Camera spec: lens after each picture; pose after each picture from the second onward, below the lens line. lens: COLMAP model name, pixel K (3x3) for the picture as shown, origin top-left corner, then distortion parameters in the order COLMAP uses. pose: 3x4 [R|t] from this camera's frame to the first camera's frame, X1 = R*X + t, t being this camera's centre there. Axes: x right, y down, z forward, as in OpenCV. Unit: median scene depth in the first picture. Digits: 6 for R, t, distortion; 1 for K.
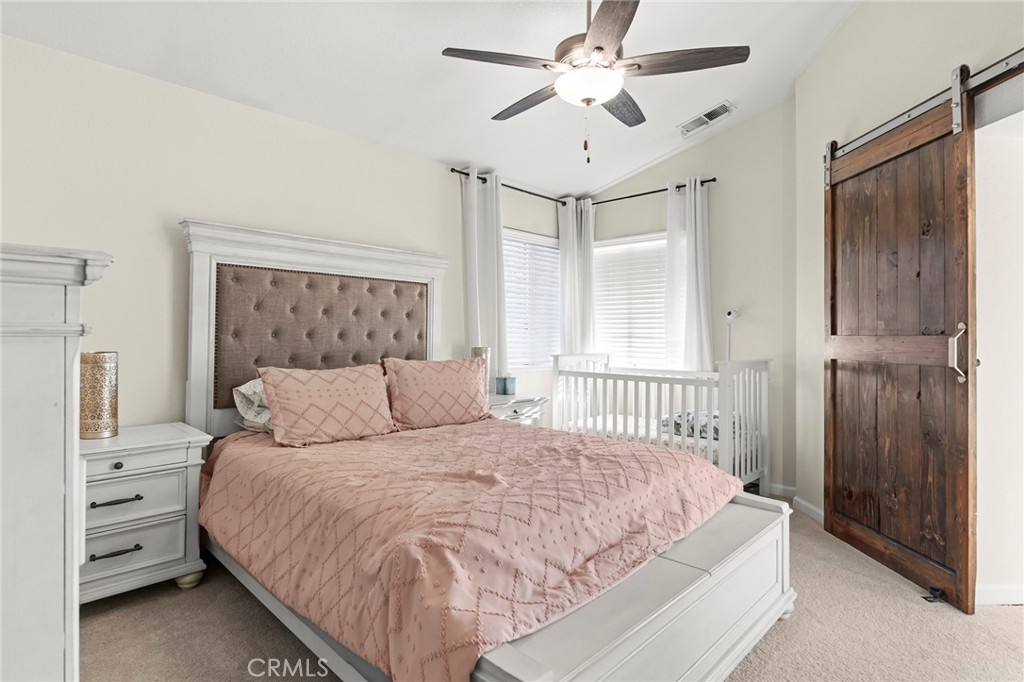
lens RADIAL K [[560.8, 0, 512.0], [0, 560.8, 341.0], [0, 0, 1]] dist [0.000409, 0.000115]
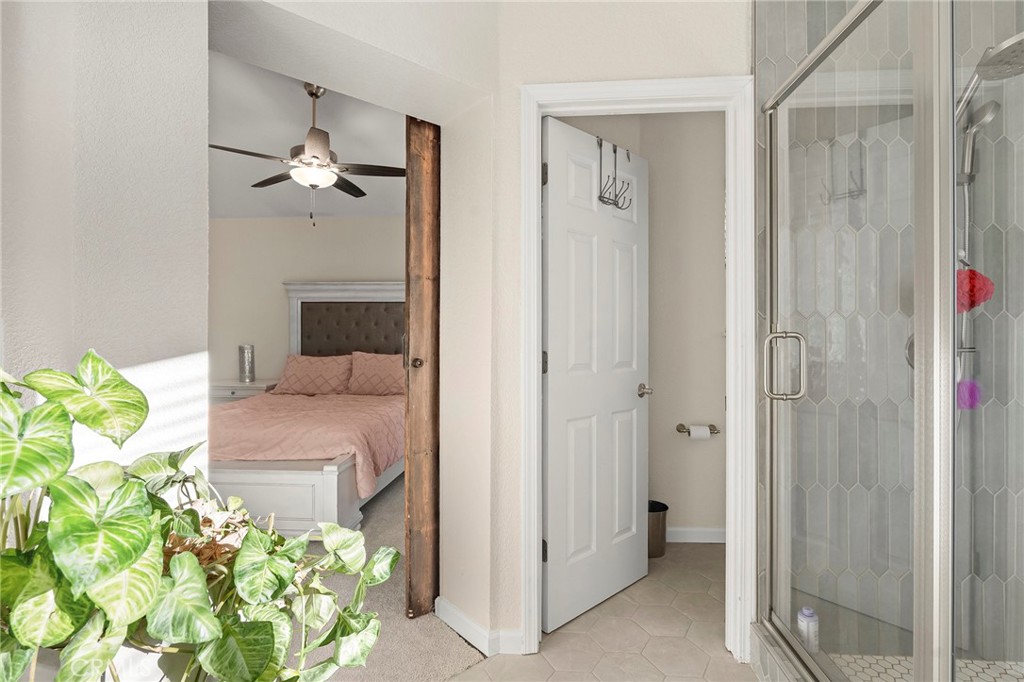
lens RADIAL K [[486.9, 0, 512.0], [0, 486.9, 341.0], [0, 0, 1]] dist [-0.000476, -0.000027]
pose [[0.613039, 0.004833, -0.790038, 1.260979], [-0.004460, 0.999987, 0.002657, -0.006989], [0.790040, 0.001895, 0.613052, 0.507548]]
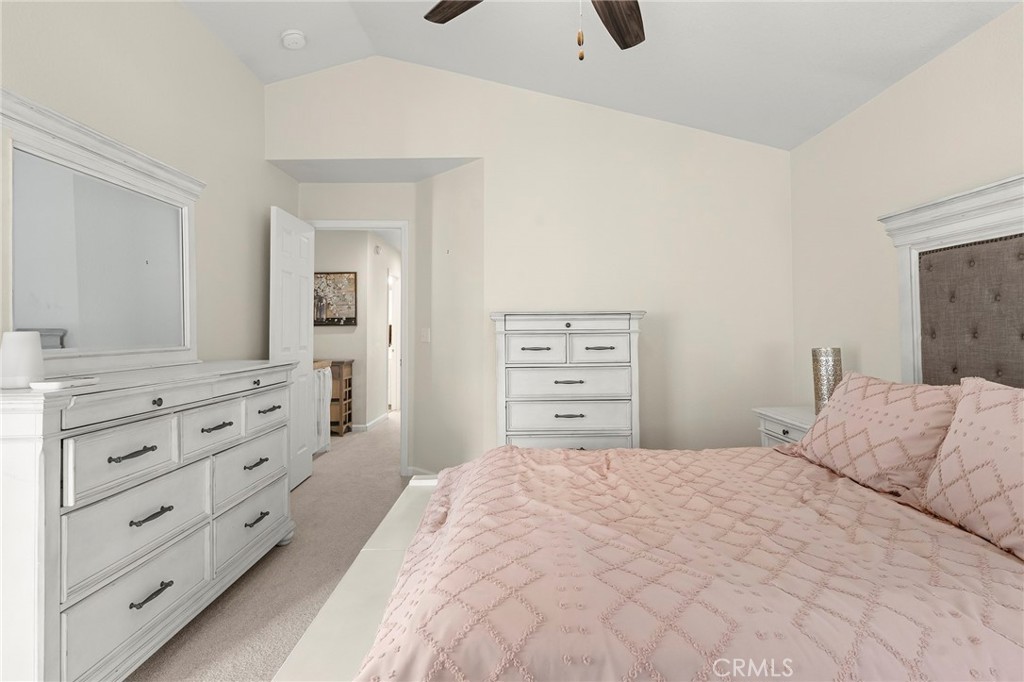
lens RADIAL K [[525.9, 0, 512.3], [0, 525.9, 326.2], [0, 0, 1]] dist [-0.000343, -0.000085]
pose [[-0.737106, -0.007033, -0.675741, 0.480729], [-0.003857, 0.999973, -0.006200, -0.015906], [0.675766, -0.001963, -0.737113, 1.130892]]
